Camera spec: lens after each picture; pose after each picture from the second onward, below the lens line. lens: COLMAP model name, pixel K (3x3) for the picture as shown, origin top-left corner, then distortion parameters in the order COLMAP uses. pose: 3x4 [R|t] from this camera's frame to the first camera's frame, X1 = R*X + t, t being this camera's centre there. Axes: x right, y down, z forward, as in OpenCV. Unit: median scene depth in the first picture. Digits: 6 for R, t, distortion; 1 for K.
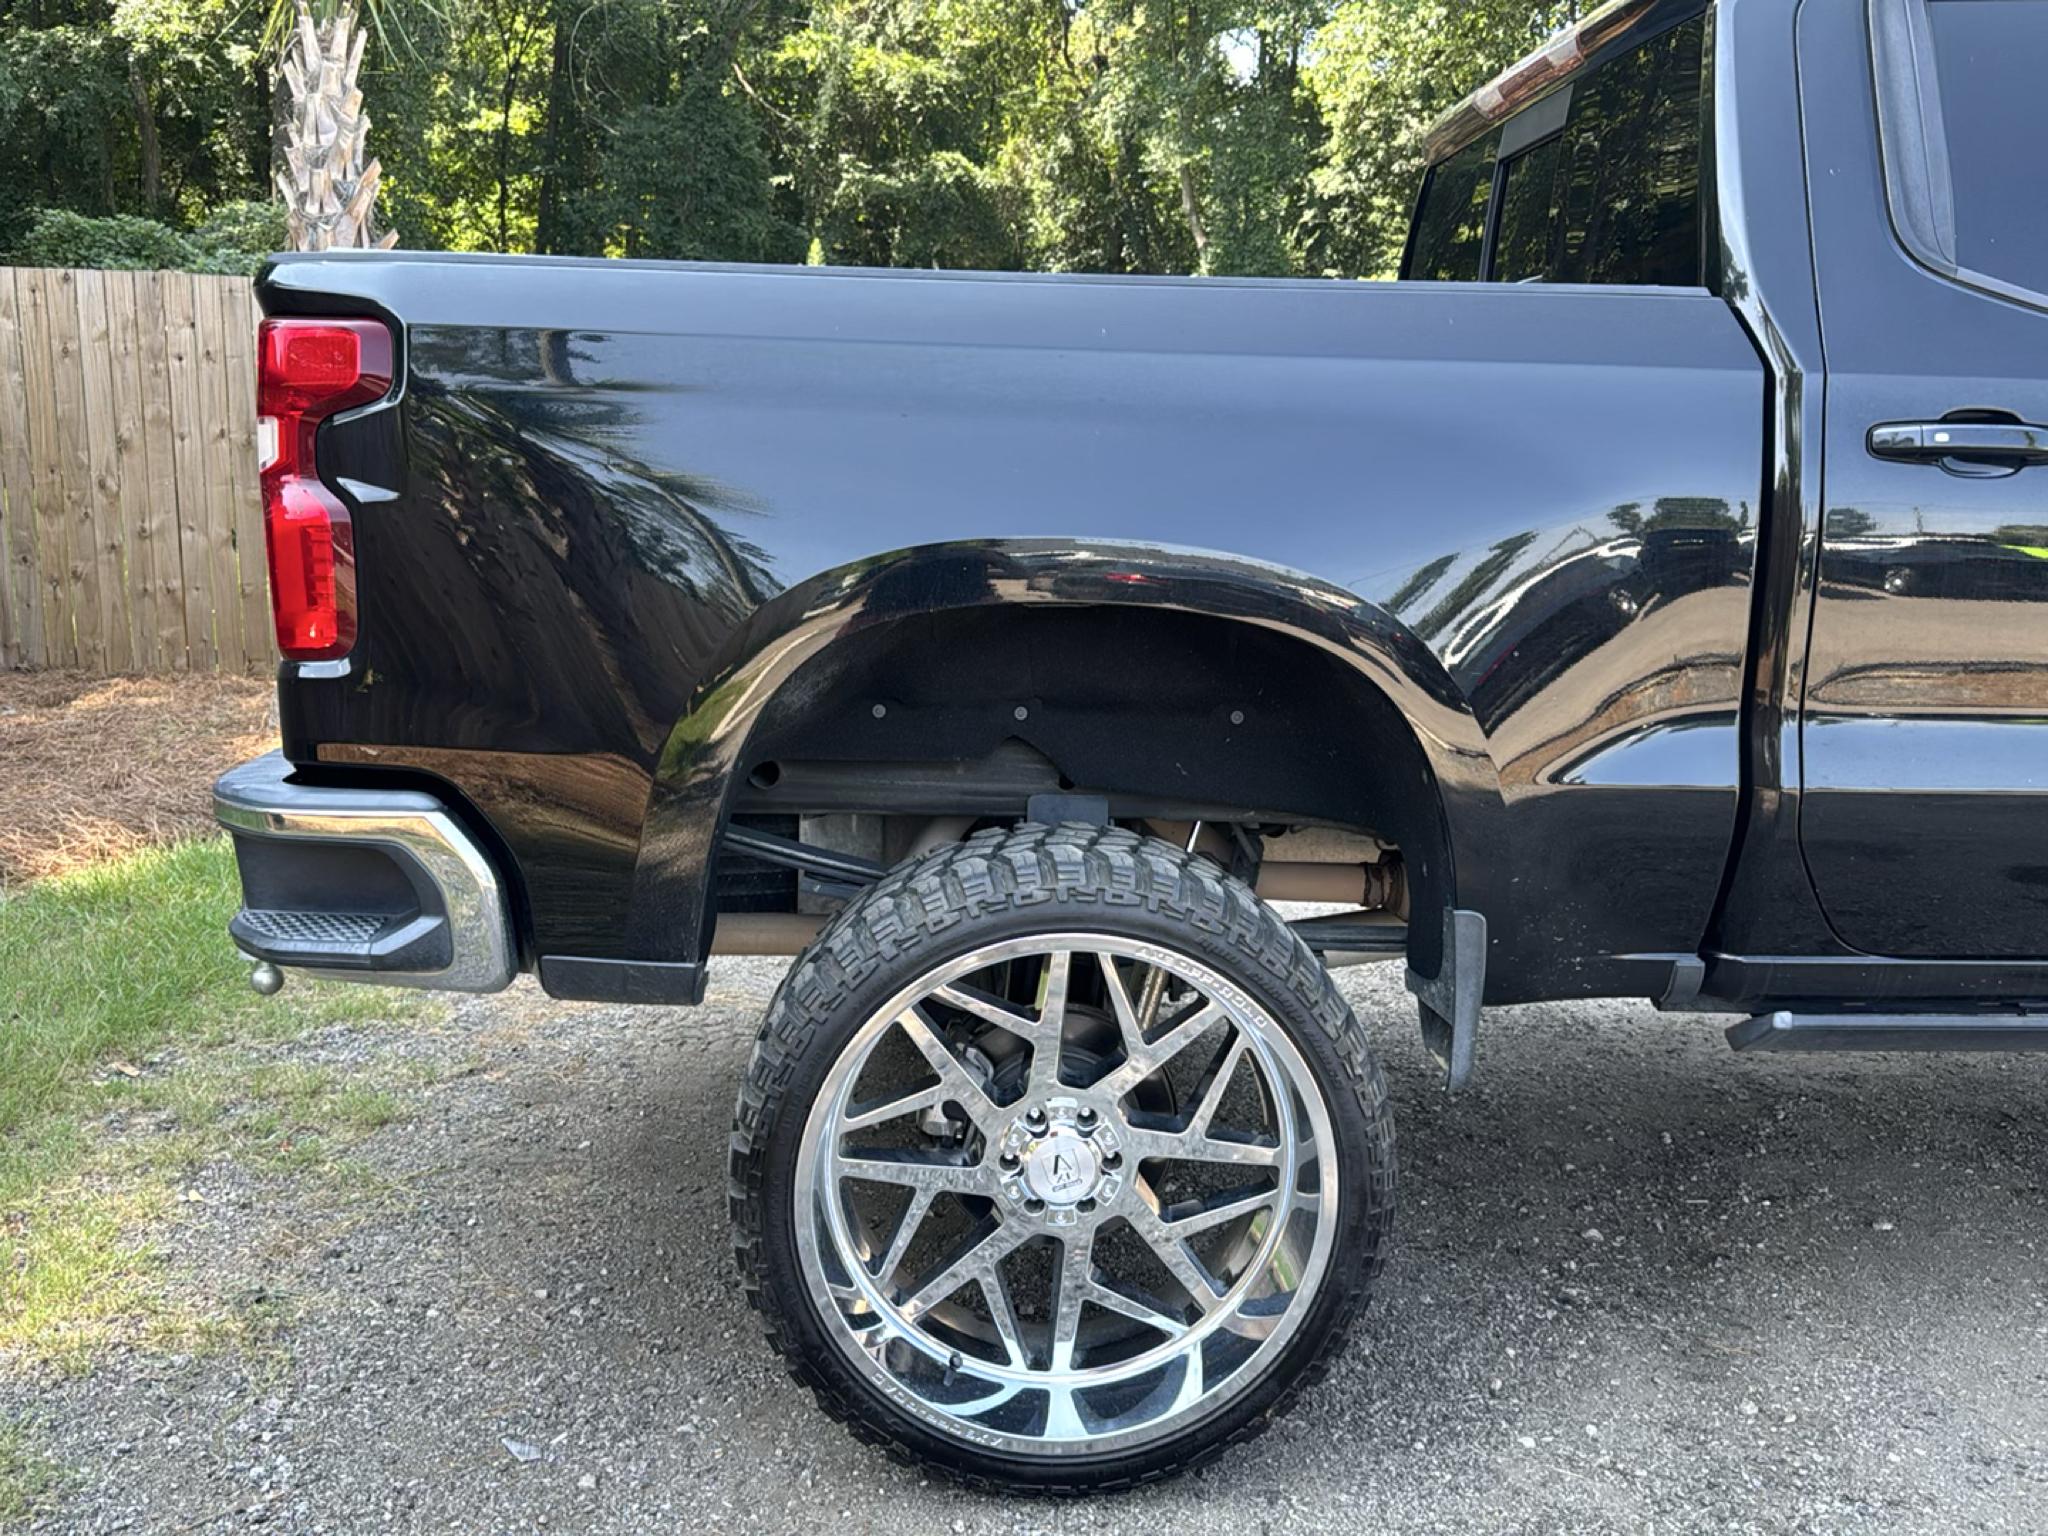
lens RADIAL K [[1844.3, 0, 1024.0], [0, 1844.3, 788.0], [0, 0, 1]] dist [0.006274, -0.008683]
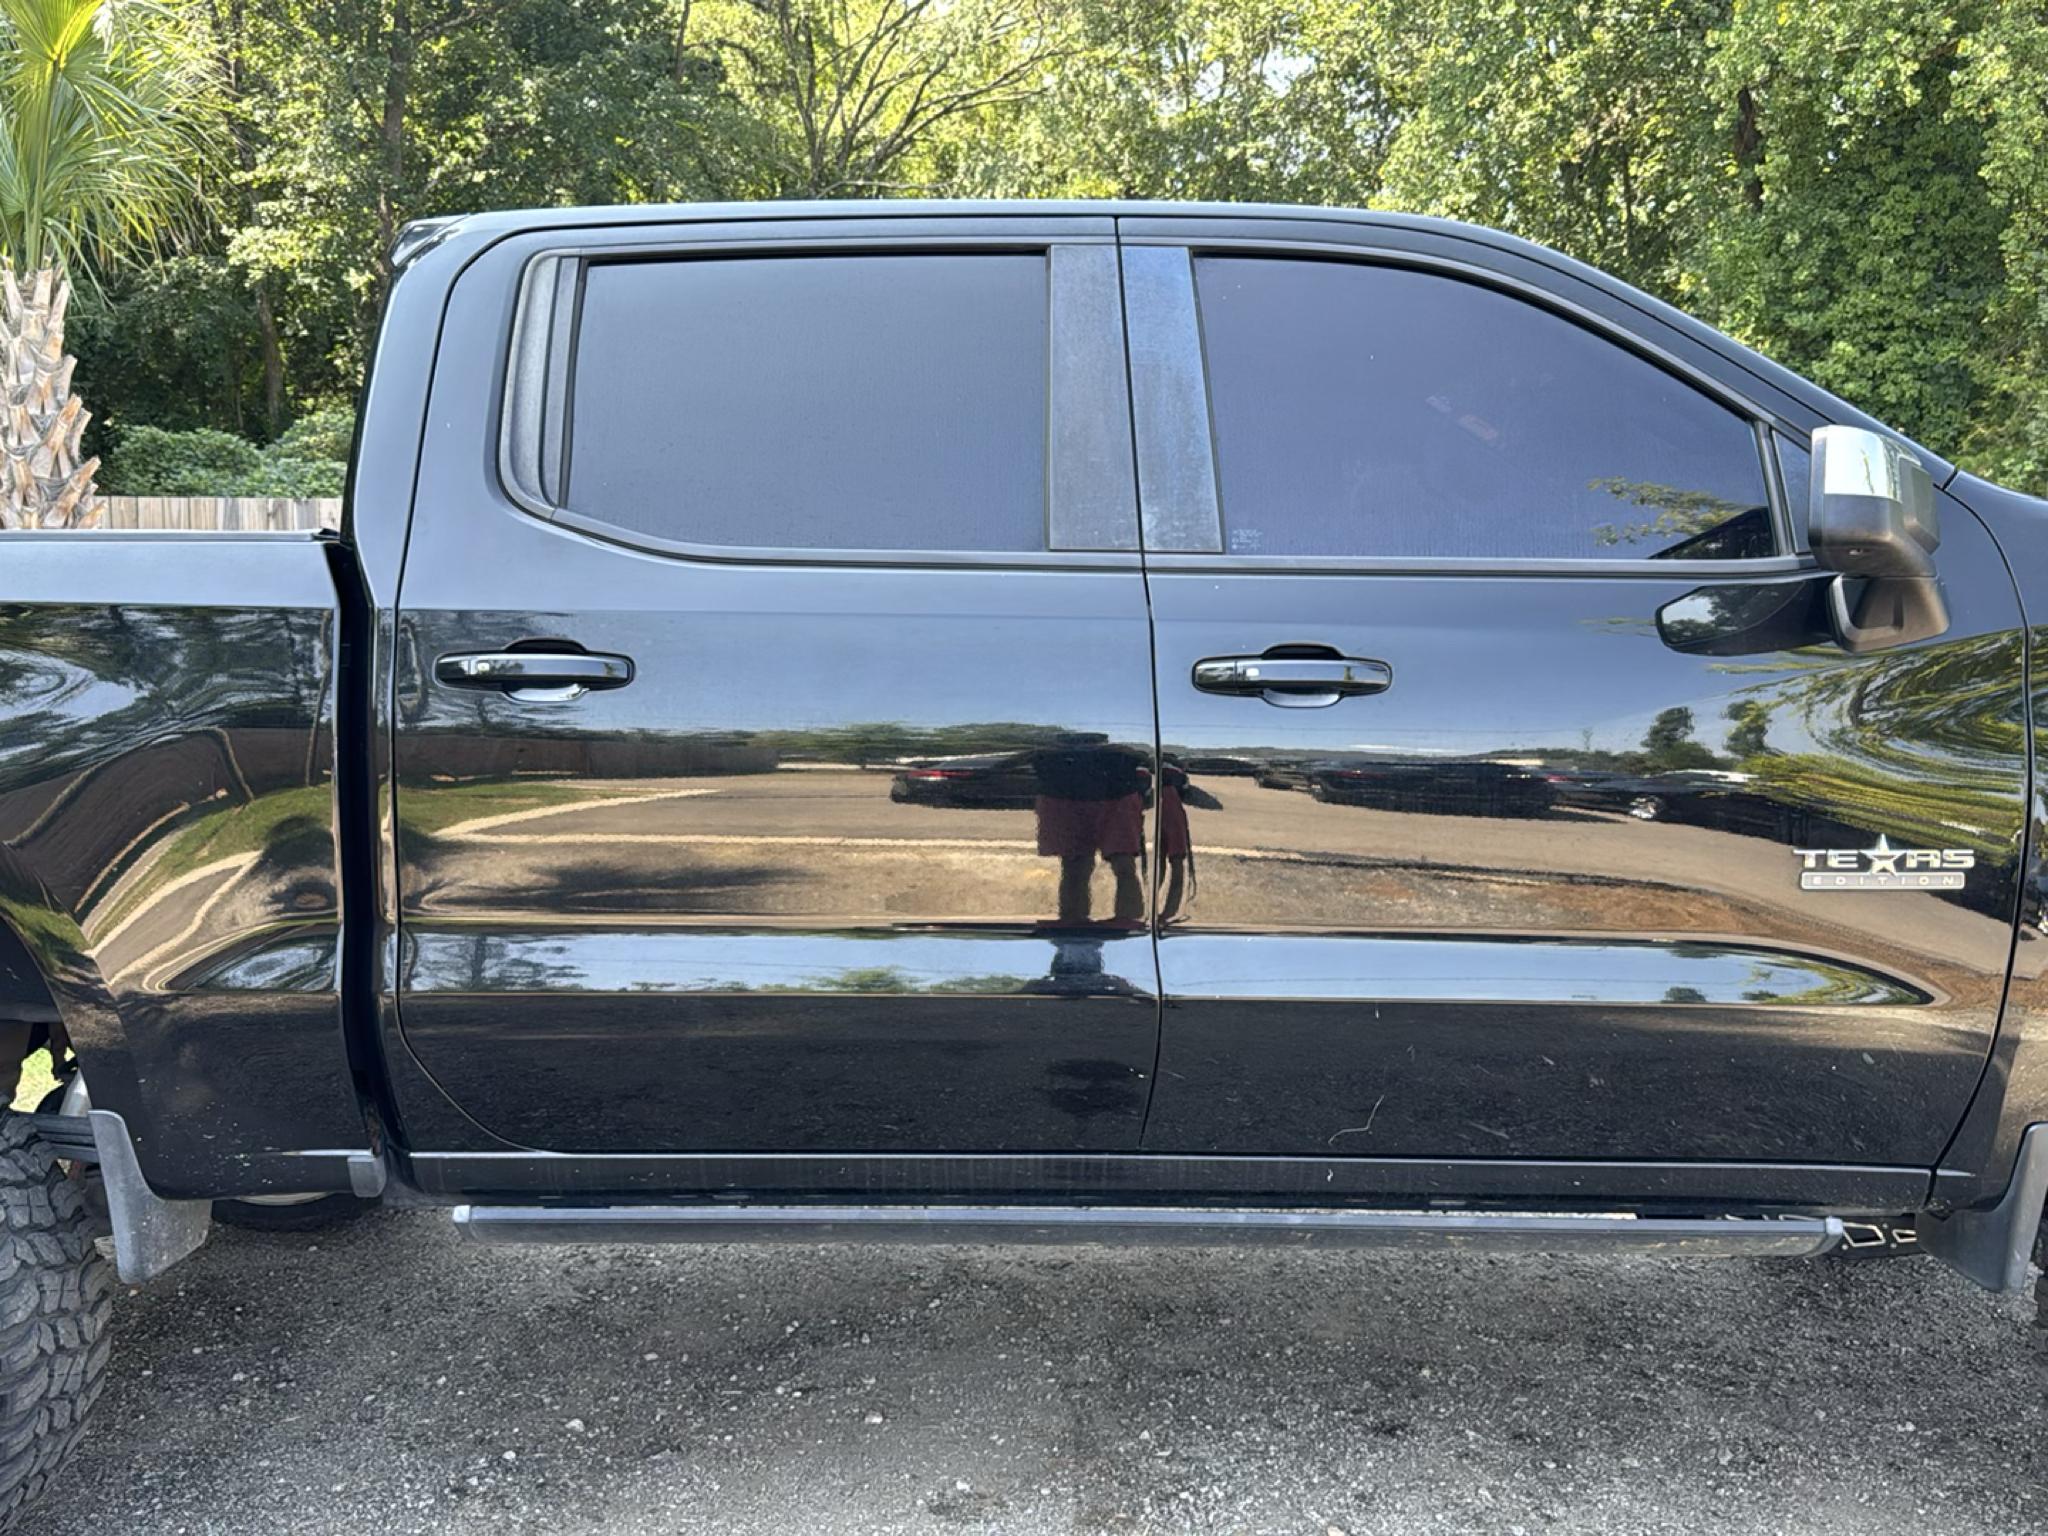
lens RADIAL K [[1848.3, 0, 1024.0], [0, 1848.3, 768.0], [0, 0, 1]] dist [0.016448, -0.001053]
pose [[0.996737, -0.014162, -0.079471, 0.286628], [0.005804, 0.994515, -0.104431, -0.004860], [0.080514, 0.103629, 0.991352, -0.015128]]
